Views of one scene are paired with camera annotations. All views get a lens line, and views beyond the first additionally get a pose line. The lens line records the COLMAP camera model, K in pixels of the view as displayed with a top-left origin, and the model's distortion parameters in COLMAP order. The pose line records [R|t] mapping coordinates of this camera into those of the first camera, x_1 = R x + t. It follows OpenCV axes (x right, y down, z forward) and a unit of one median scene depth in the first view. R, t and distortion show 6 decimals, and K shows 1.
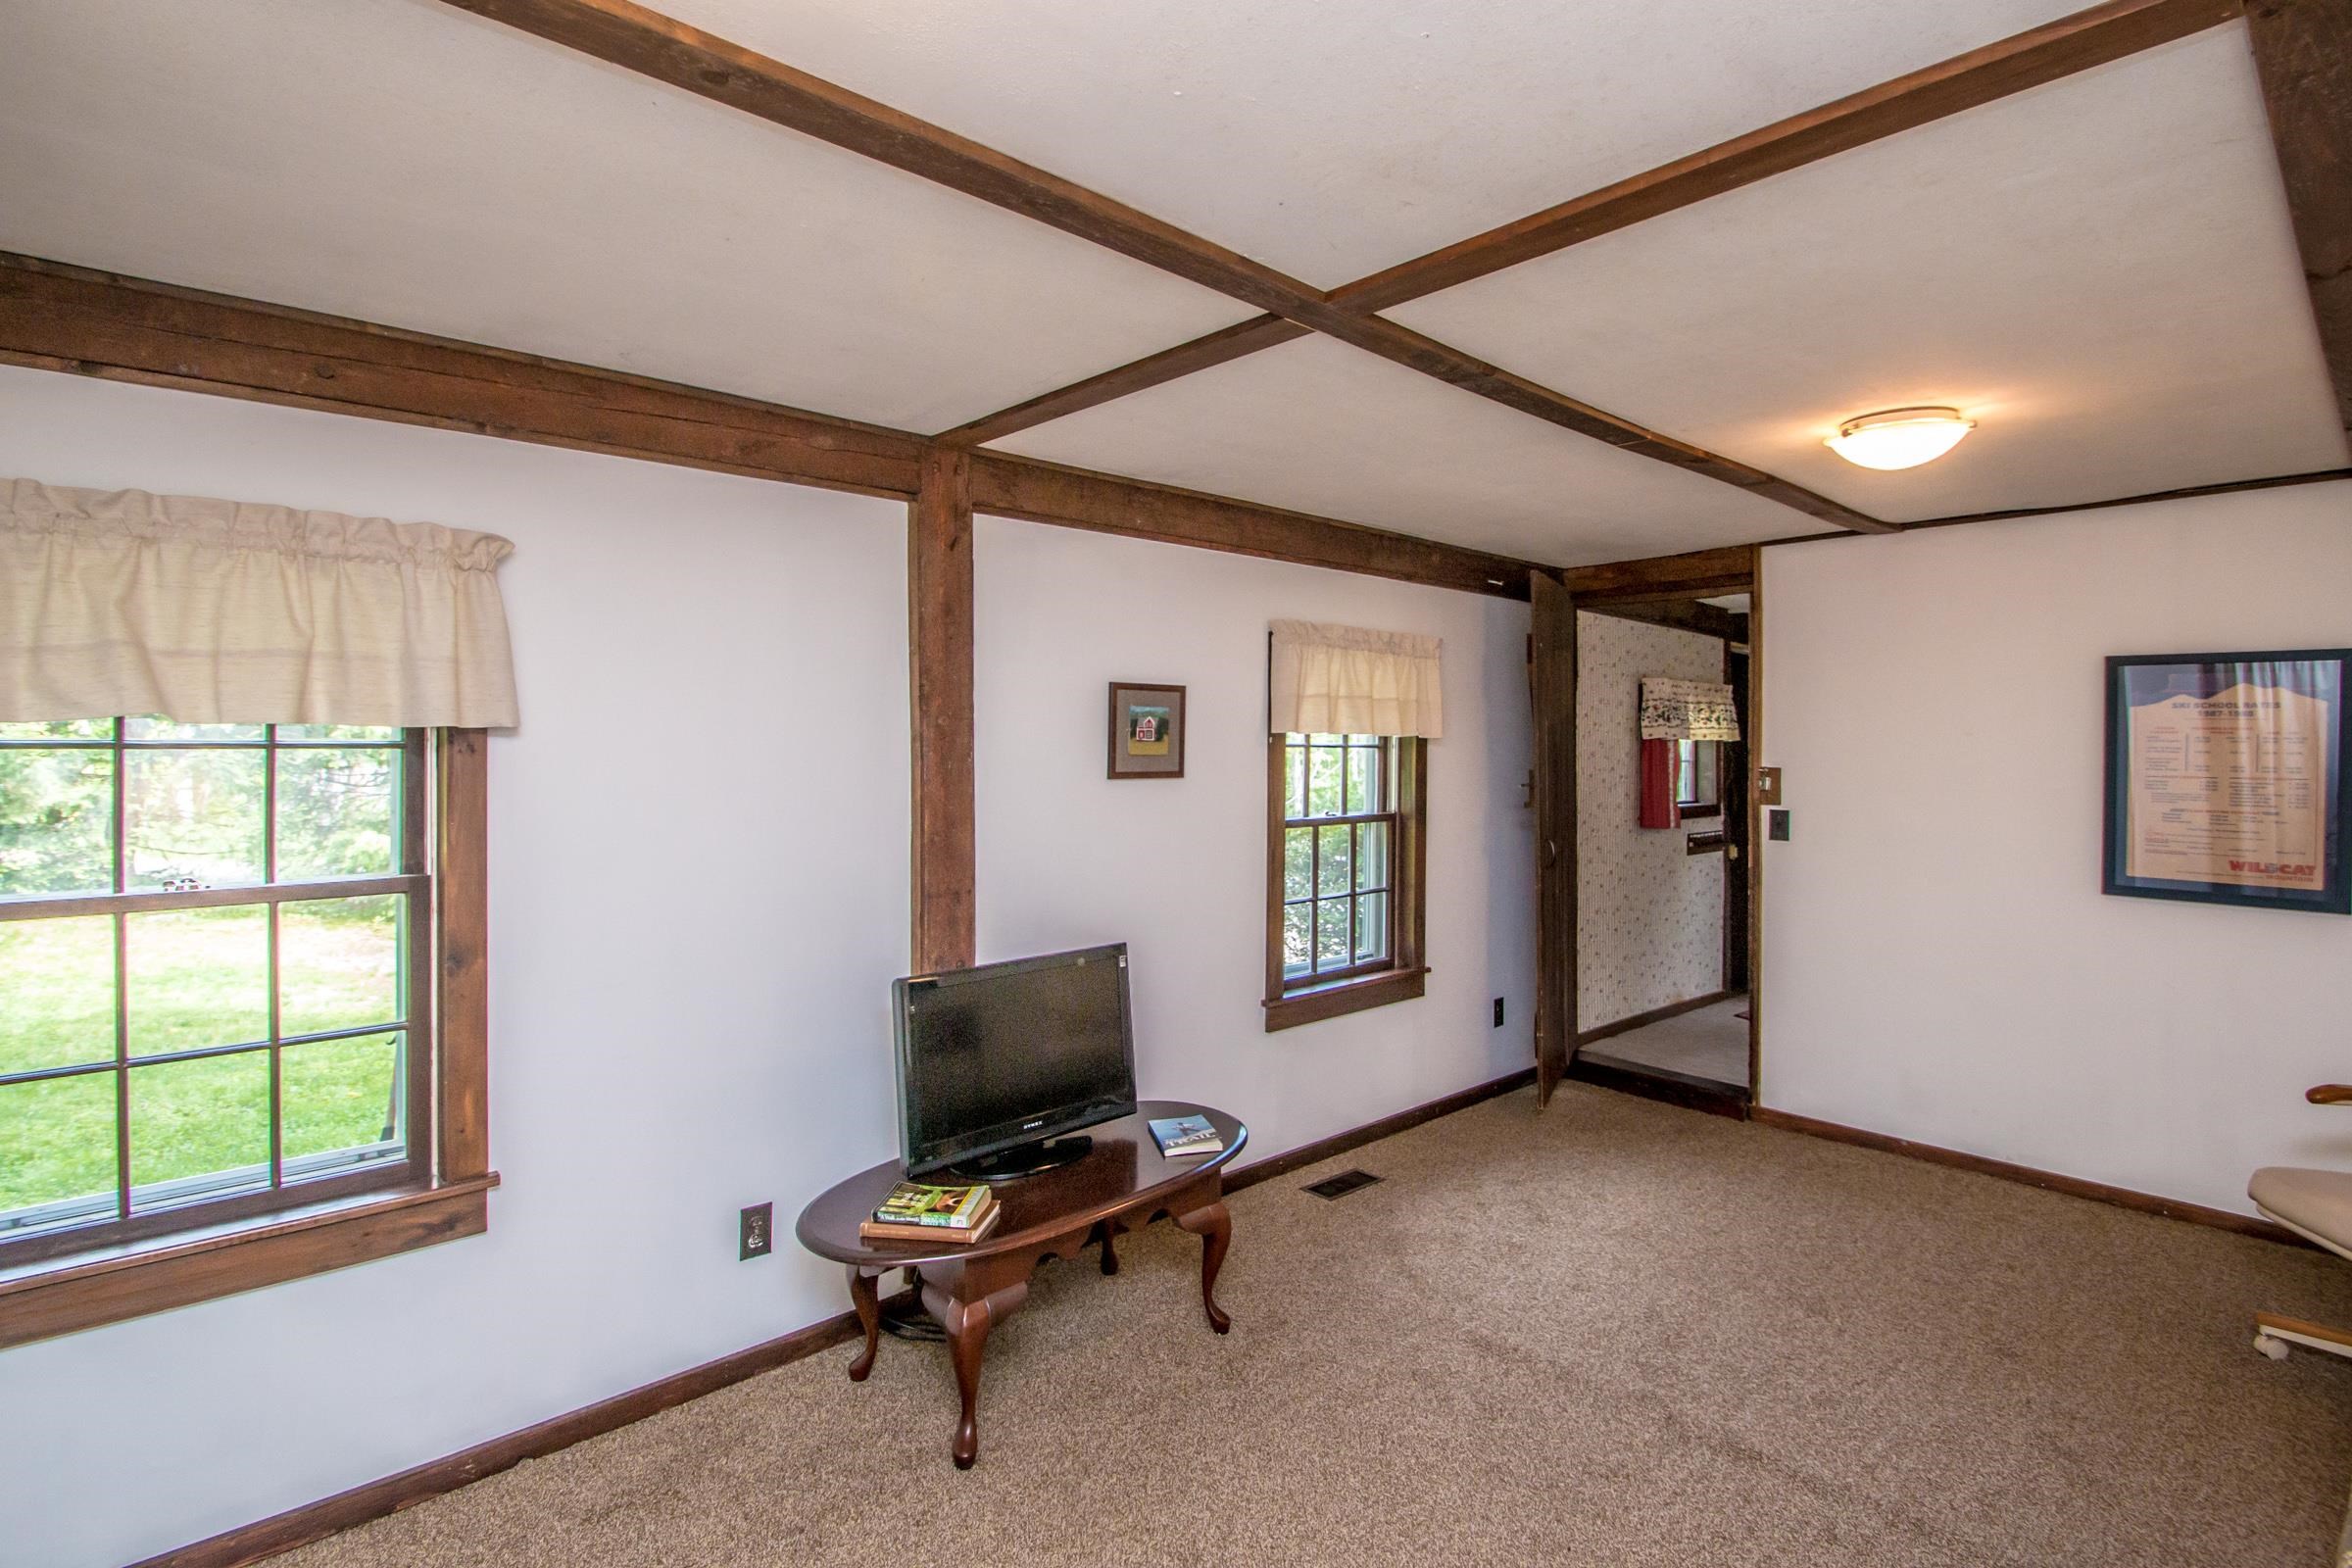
lens RADIAL K [[1140.0, 0, 1200.5], [0, 1140.0, 735.1], [0, 0, 1]] dist [-0.007396, -0.003001]
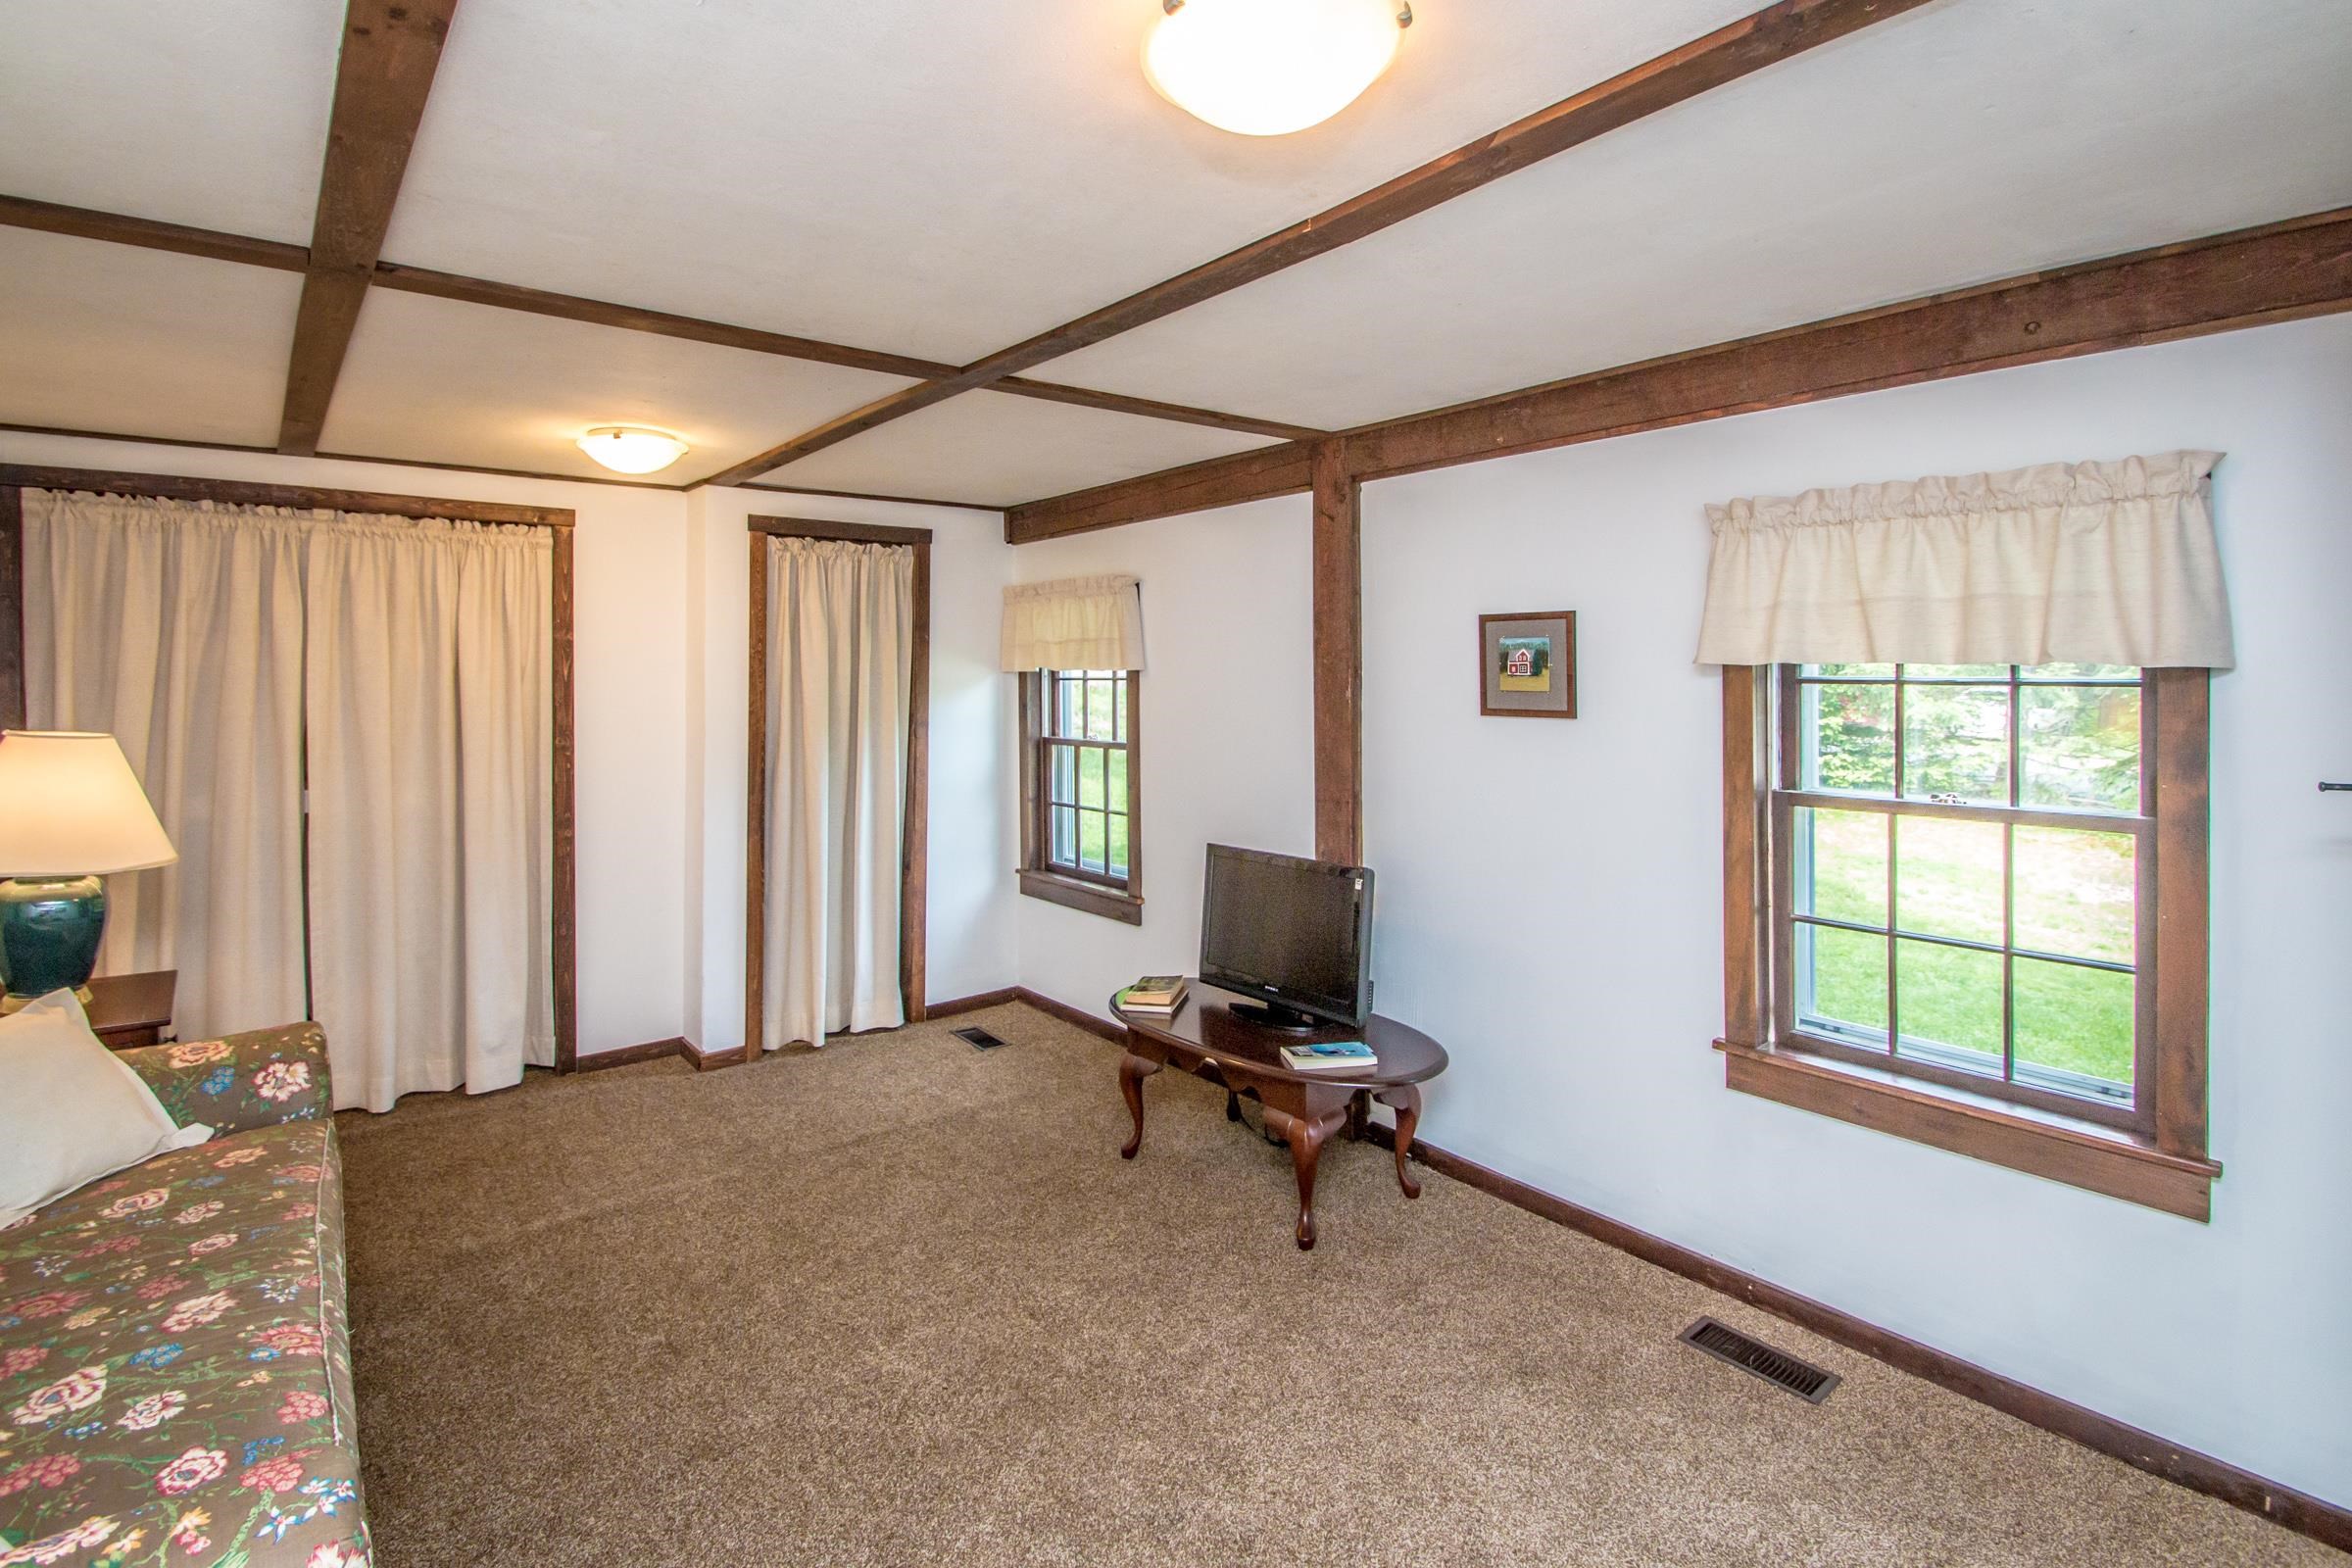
lens RADIAL K [[1140.0, 0, 1254.9], [0, 1140.0, 684.1], [0, 0, 1]] dist [-0.007396, -0.003001]
pose [[-0.034691, 0.003311, -0.999393, 0.486498], [0.005925, 0.999978, 0.003107, 0.004375], [0.999381, -0.005813, -0.034710, 0.460479]]
